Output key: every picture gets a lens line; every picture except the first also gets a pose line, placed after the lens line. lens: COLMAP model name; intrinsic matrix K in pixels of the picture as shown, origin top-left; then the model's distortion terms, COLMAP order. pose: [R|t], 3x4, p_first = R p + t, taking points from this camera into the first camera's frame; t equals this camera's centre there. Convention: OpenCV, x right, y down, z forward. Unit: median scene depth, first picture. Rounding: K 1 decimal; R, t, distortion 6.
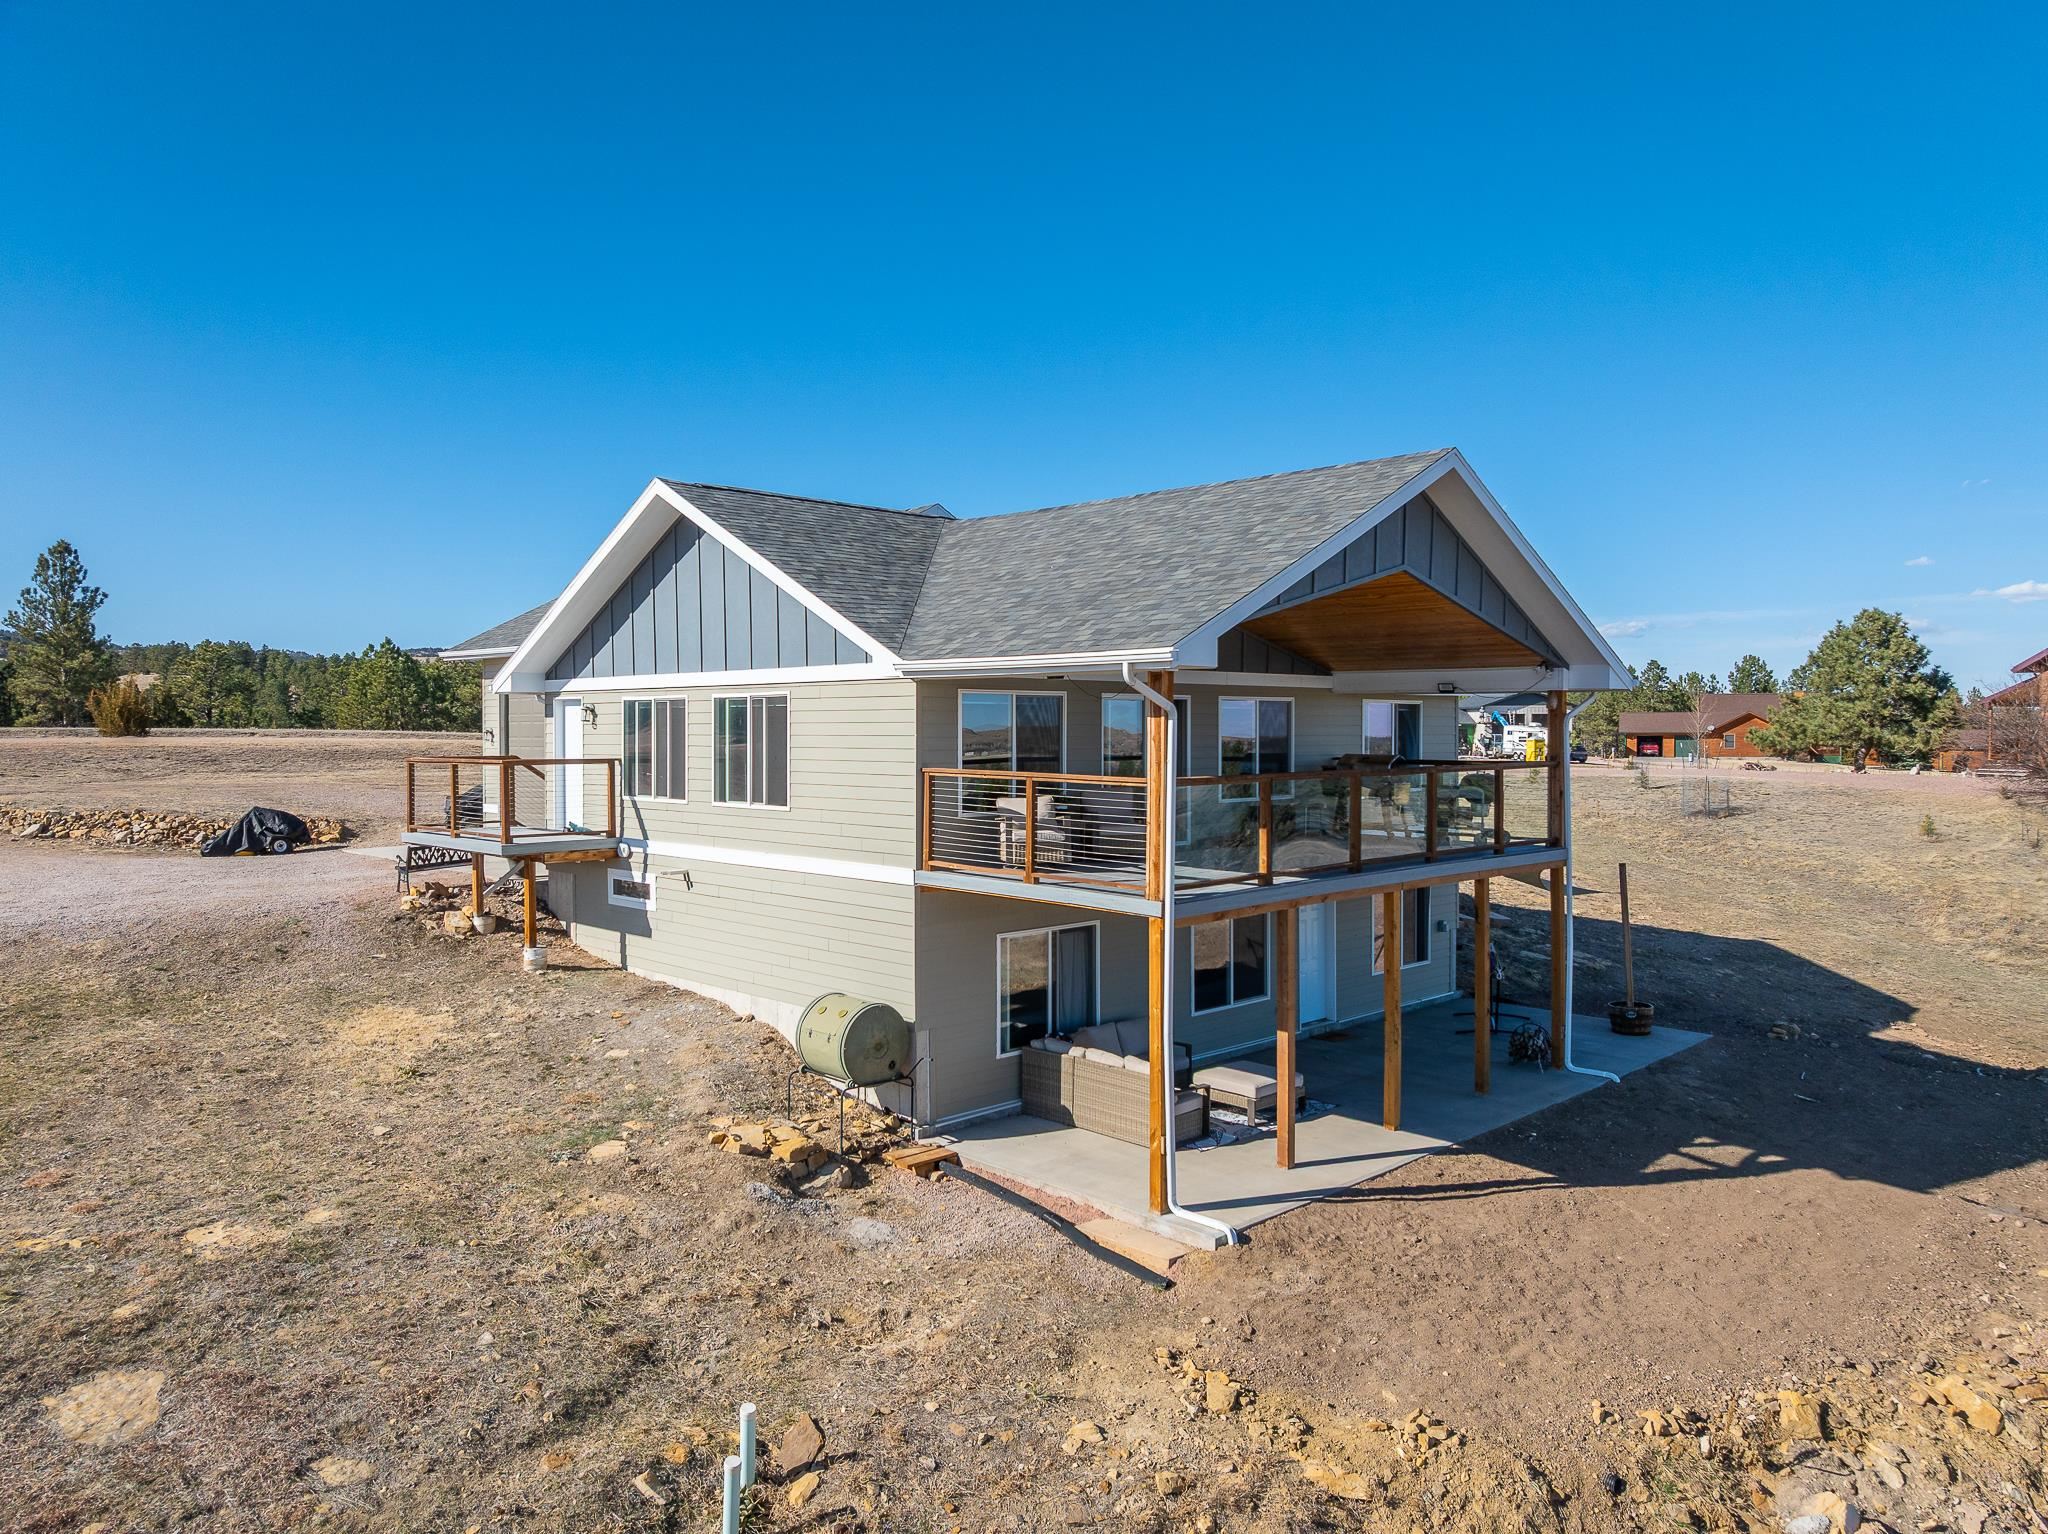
lens RADIAL K [[1443.6, 0, 1024.0], [0, 1443.6, 767.0], [0, 0, 1]] dist [-0.024753, -0.004709]
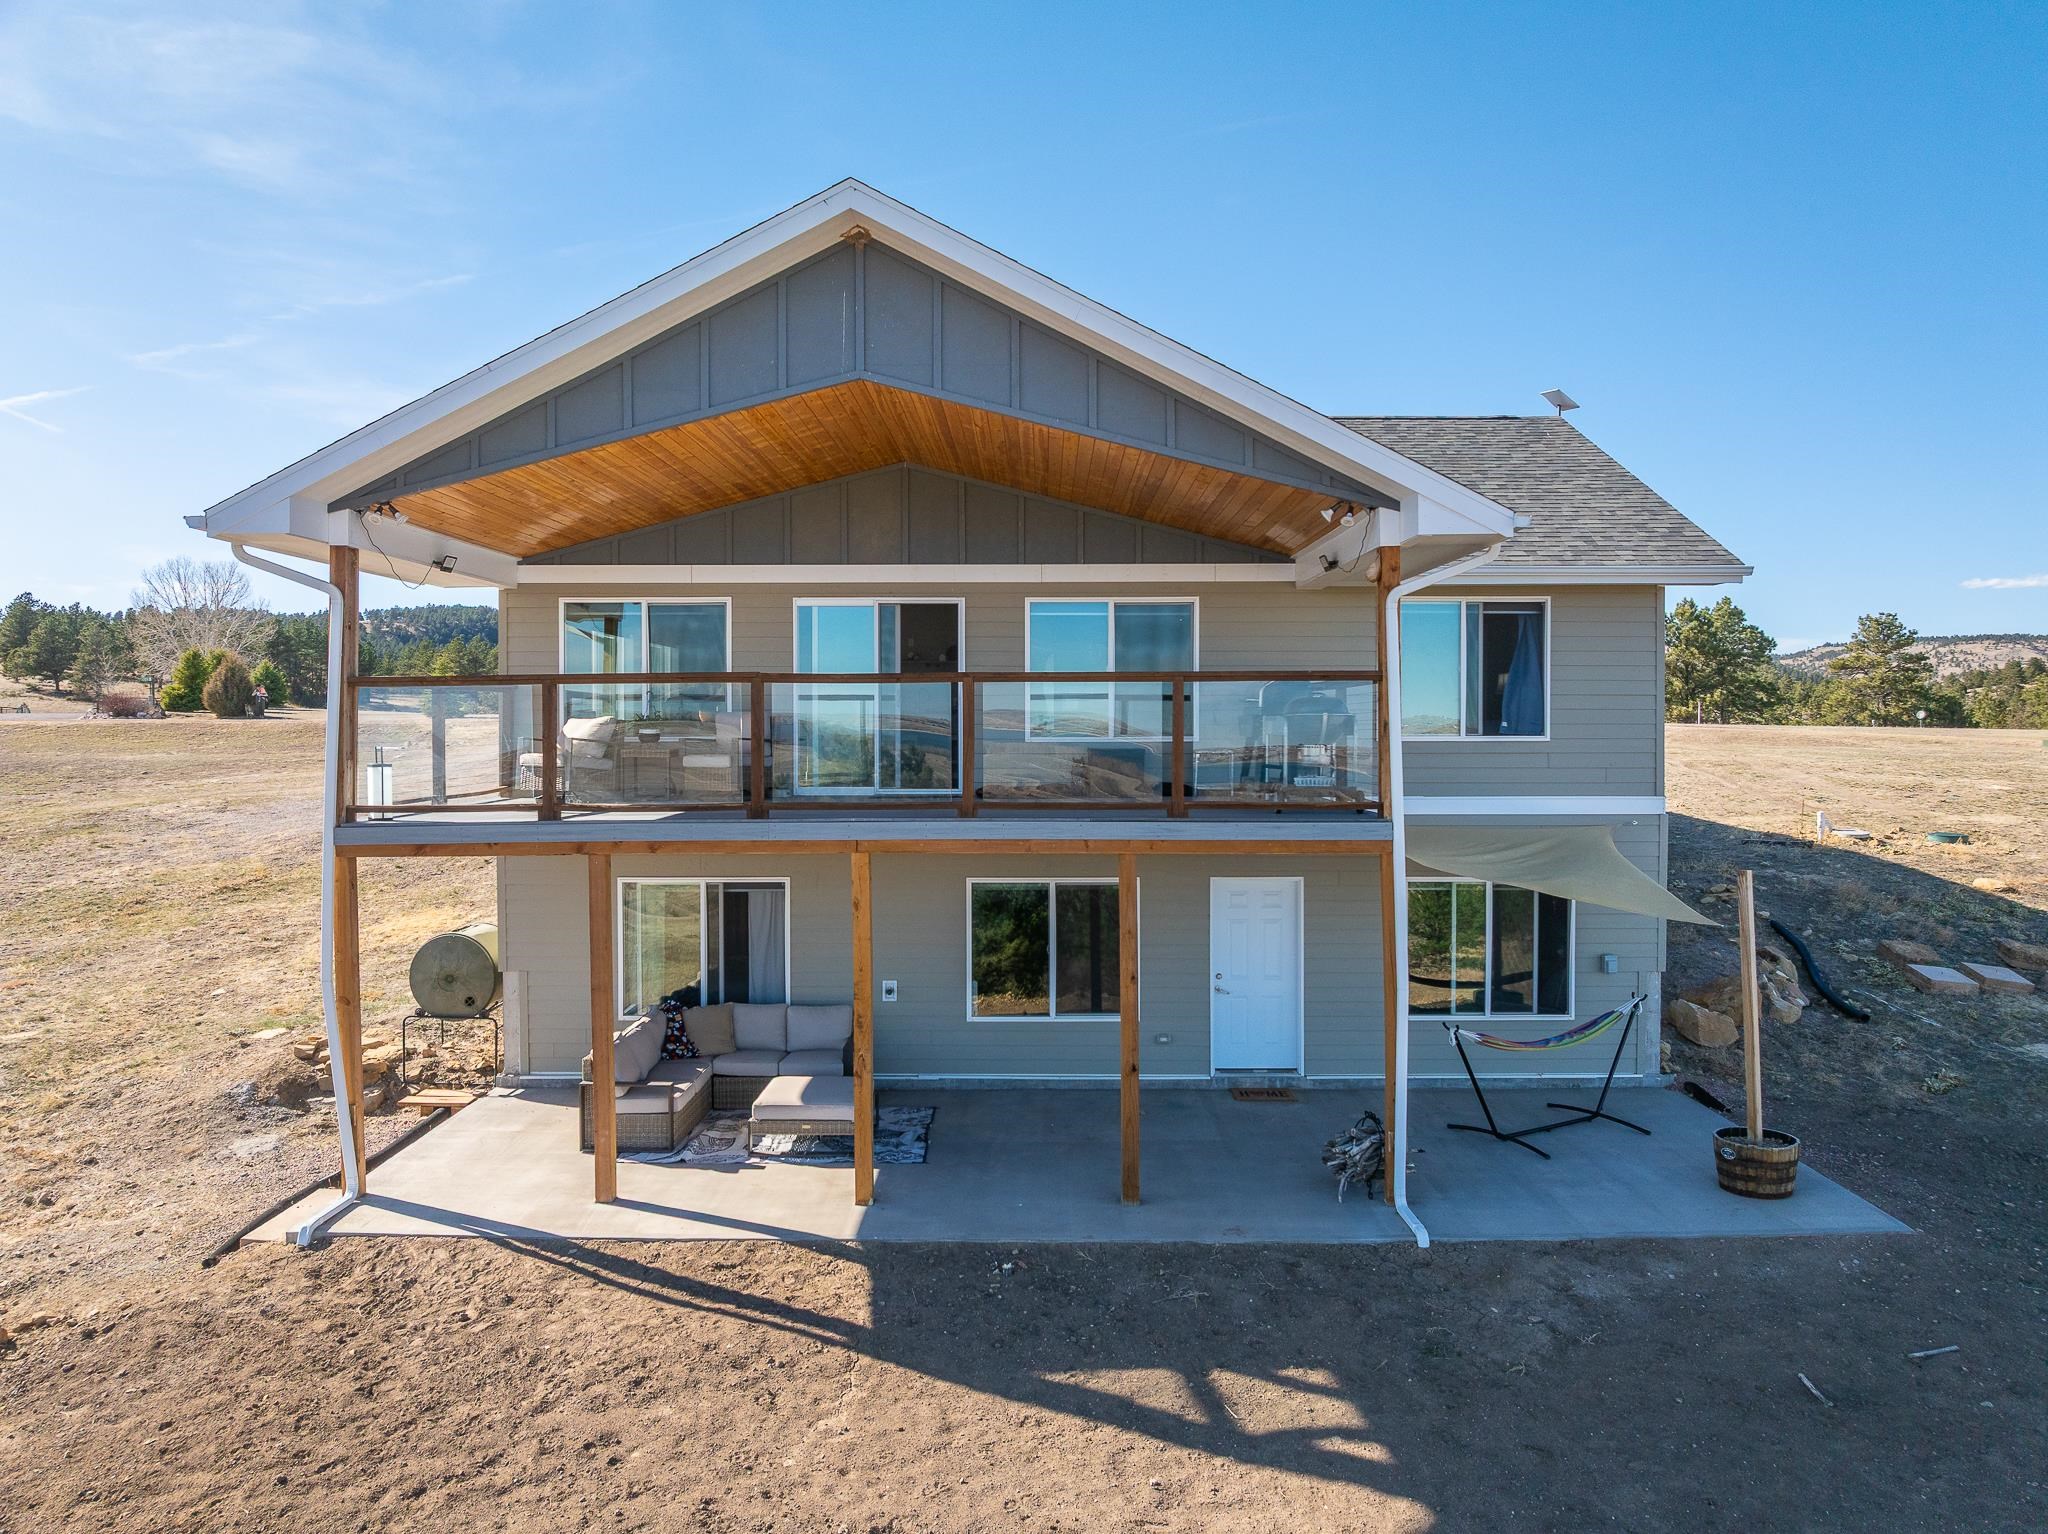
lens RADIAL K [[1443.6, 0, 1024.0], [0, 1443.6, 767.0], [0, 0, 1]] dist [-0.024753, -0.004709]
pose [[0.701810, 0.020355, -0.712073, 0.824523], [-0.018684, 0.999774, 0.010164, 0.037767], [0.712119, 0.006171, 0.702032, 0.596948]]
